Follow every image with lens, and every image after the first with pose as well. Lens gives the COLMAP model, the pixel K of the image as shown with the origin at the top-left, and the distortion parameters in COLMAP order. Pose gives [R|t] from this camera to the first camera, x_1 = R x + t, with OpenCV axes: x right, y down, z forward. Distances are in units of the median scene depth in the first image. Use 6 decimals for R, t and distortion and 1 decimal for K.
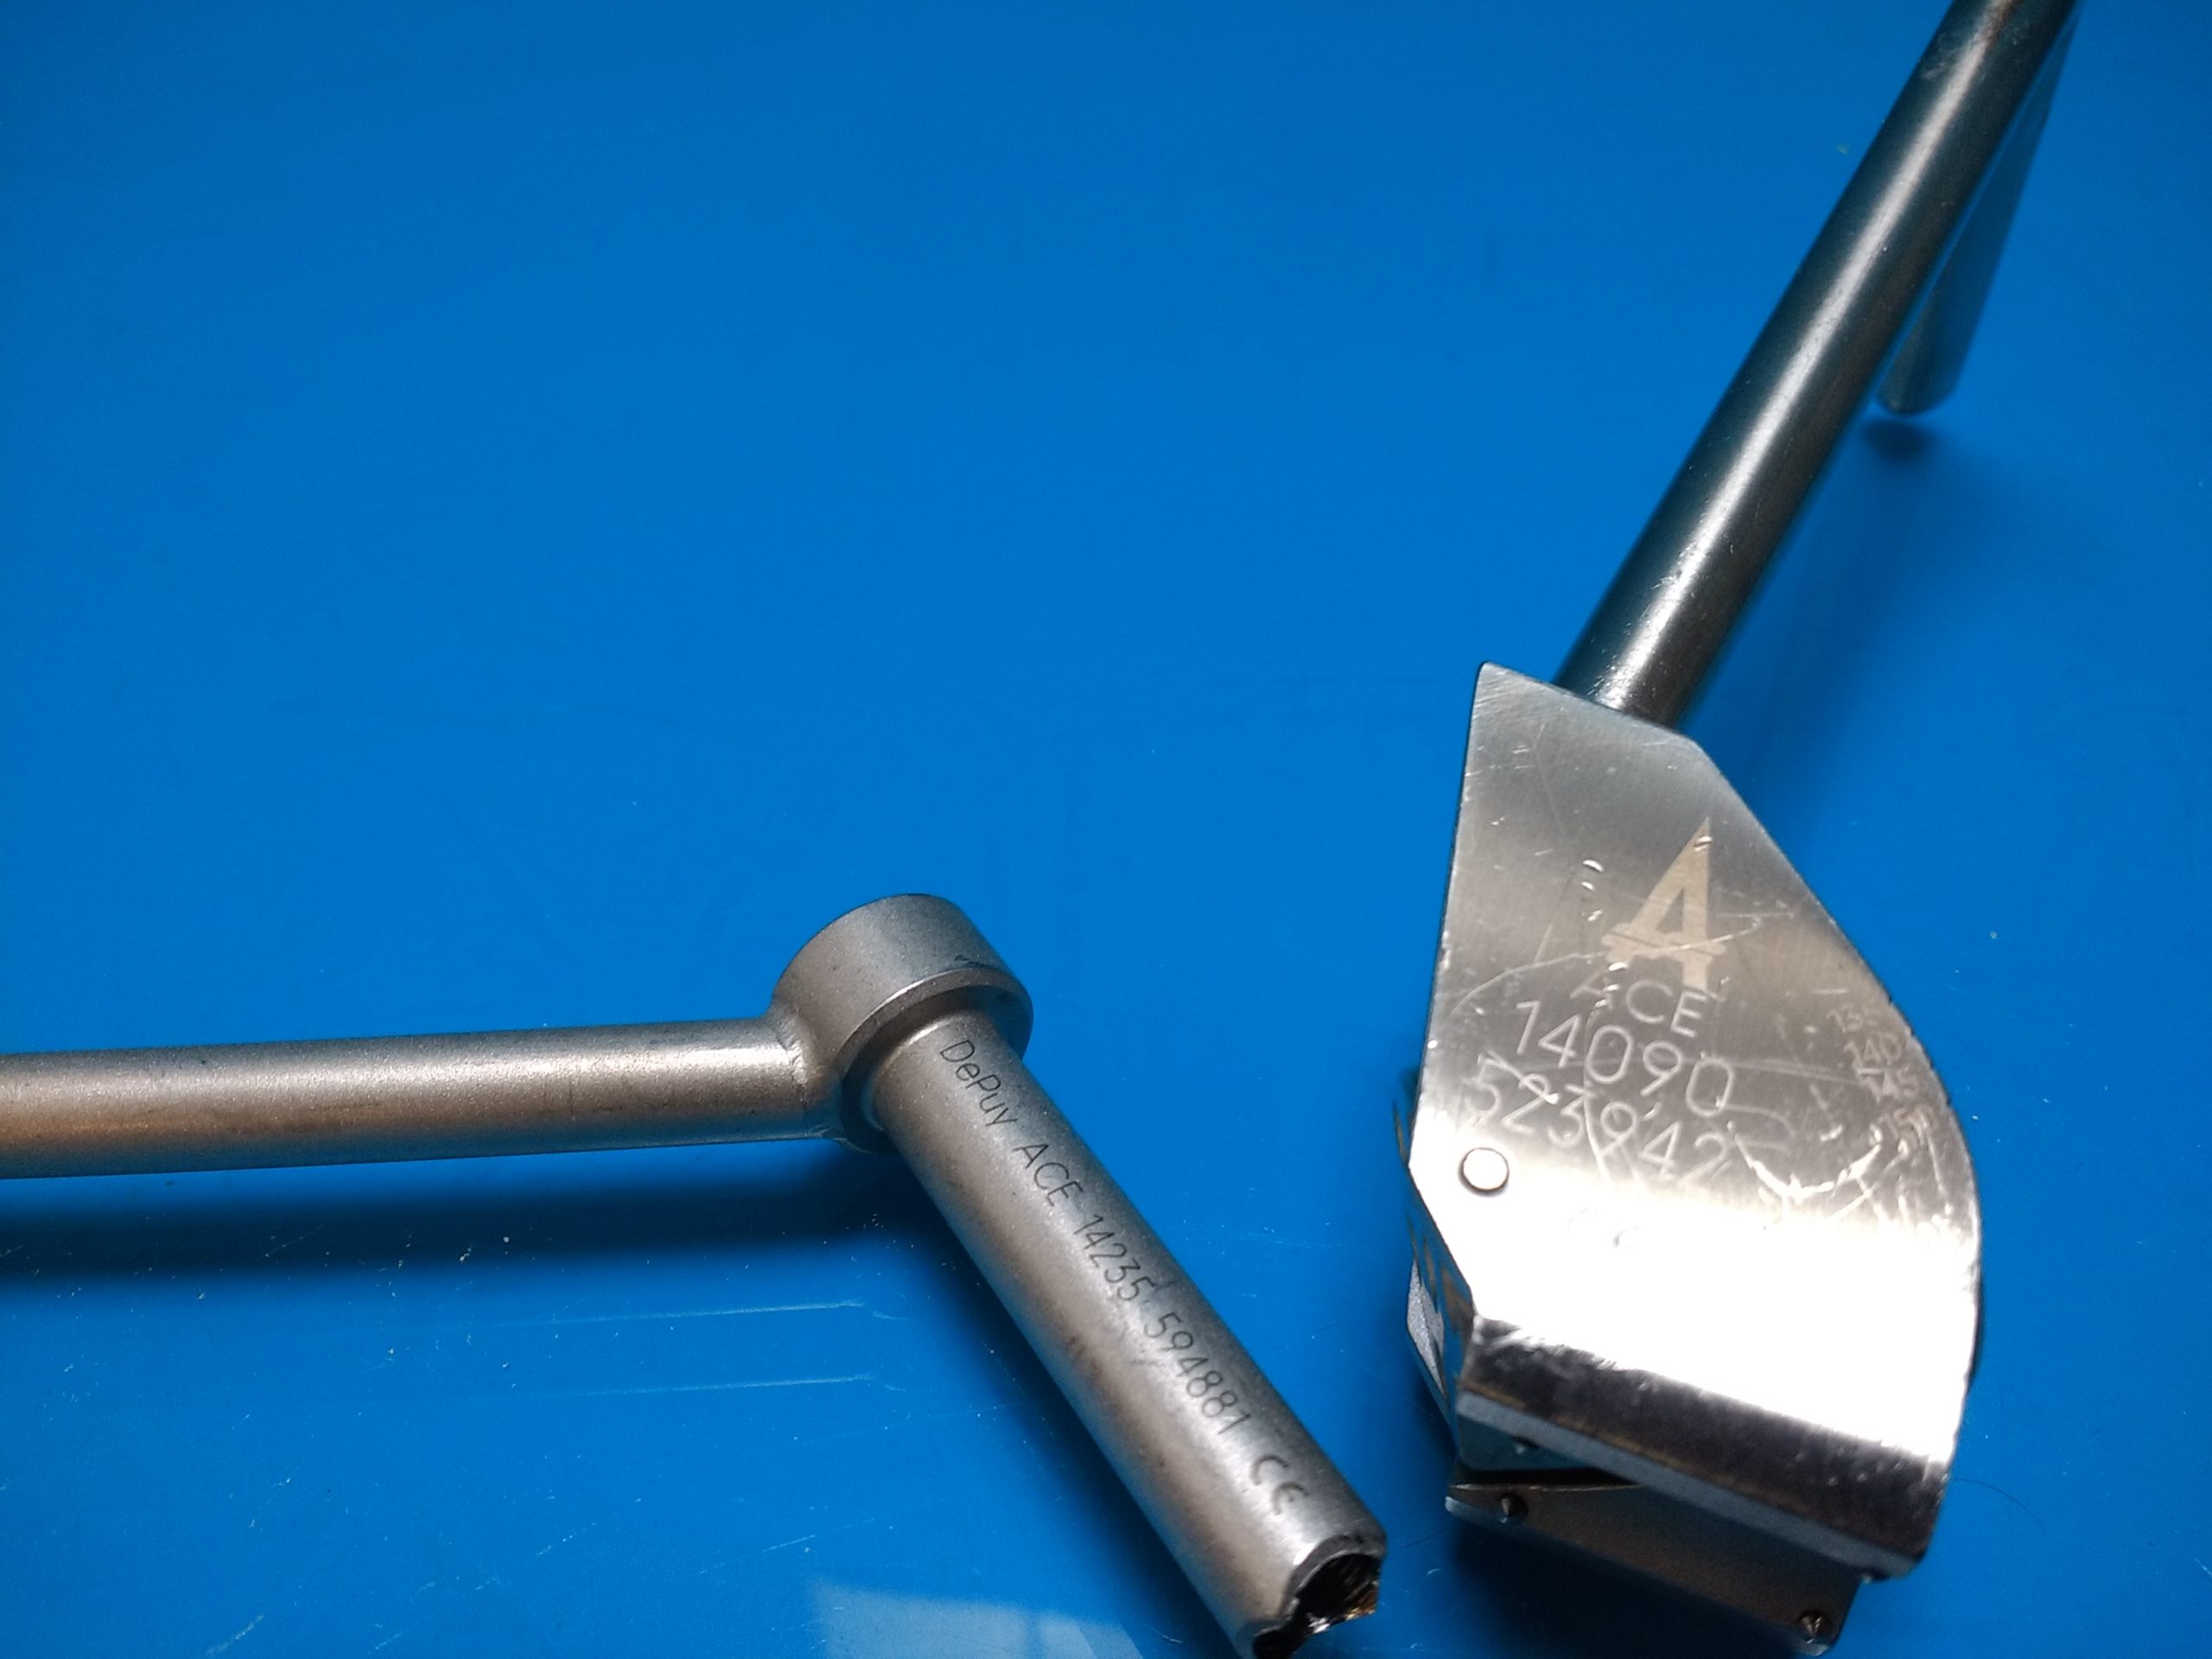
lens RADIAL K [[1838.4, 0, 1101.6], [0, 1838.4, 857.1], [0, 0, 1]] dist [0.119742, -0.190113]
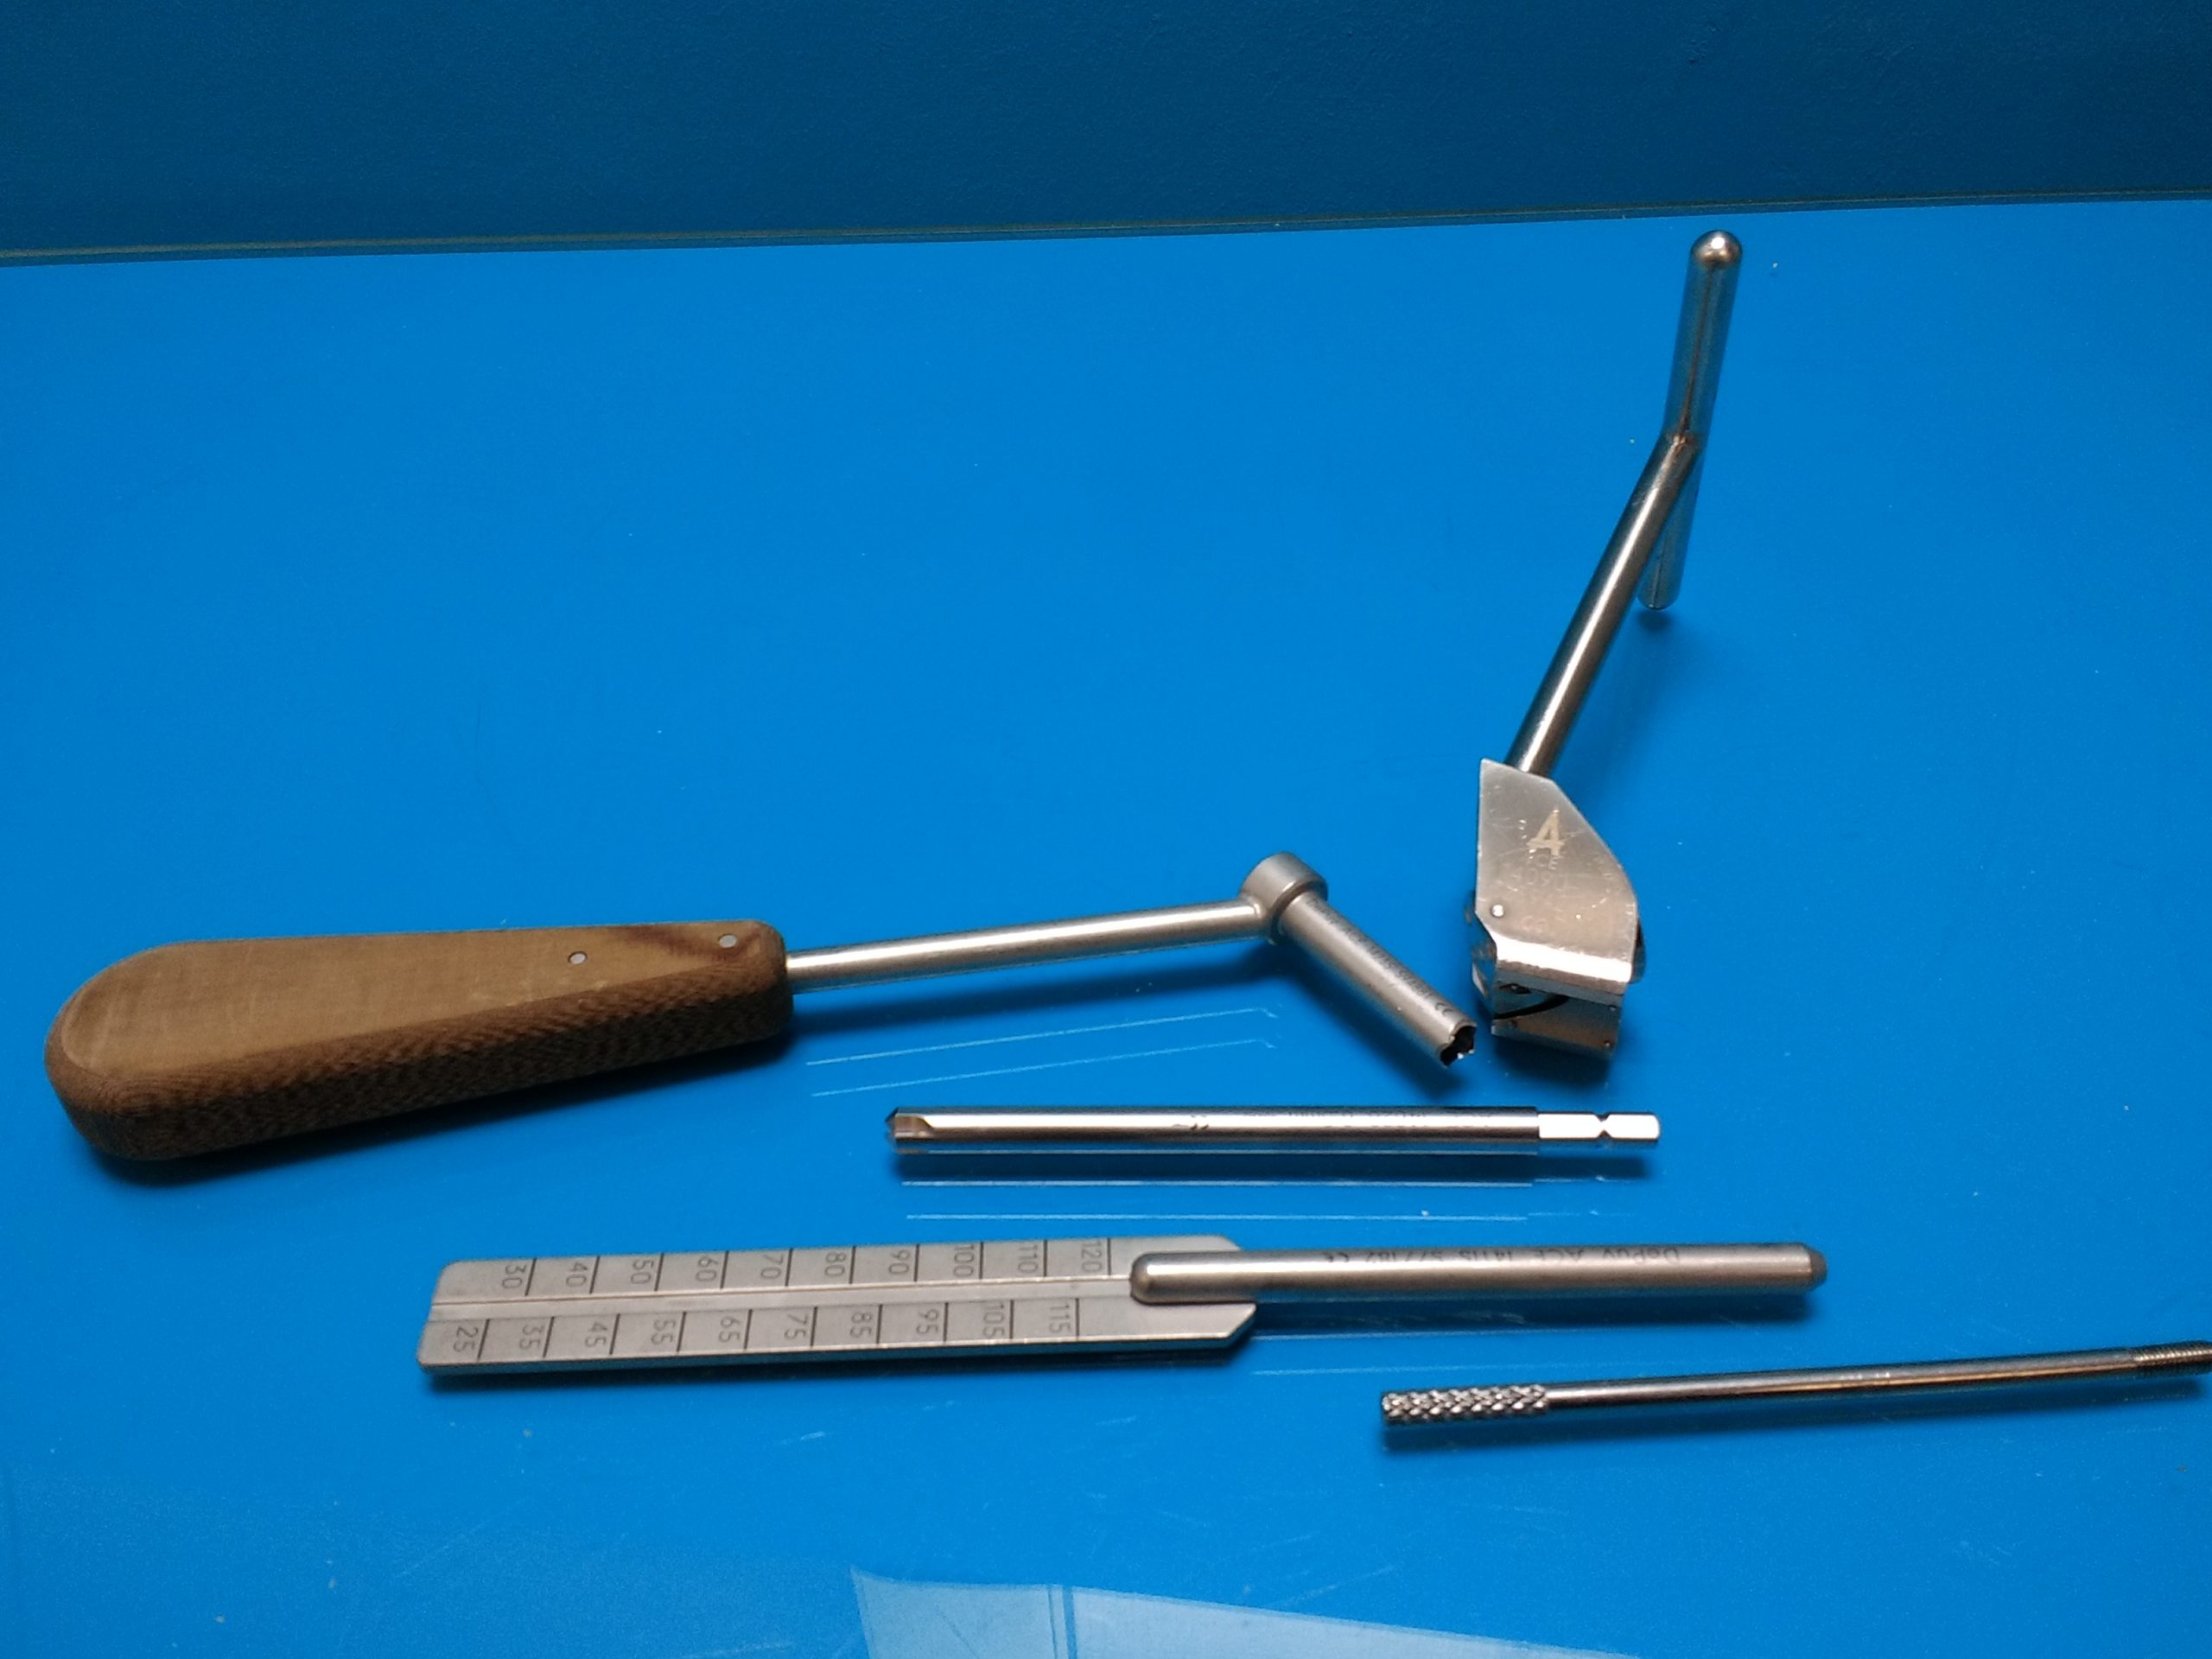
lens RADIAL K [[1838.4, 0, 1101.6], [0, 1838.4, 857.1], [0, 0, 1]] dist [0.119742, -0.190113]
pose [[0.997110, -0.069761, 0.030077, -0.491444], [0.070227, 0.997422, -0.014730, 0.052197], [-0.028972, 0.016799, 0.999439, -1.899362]]
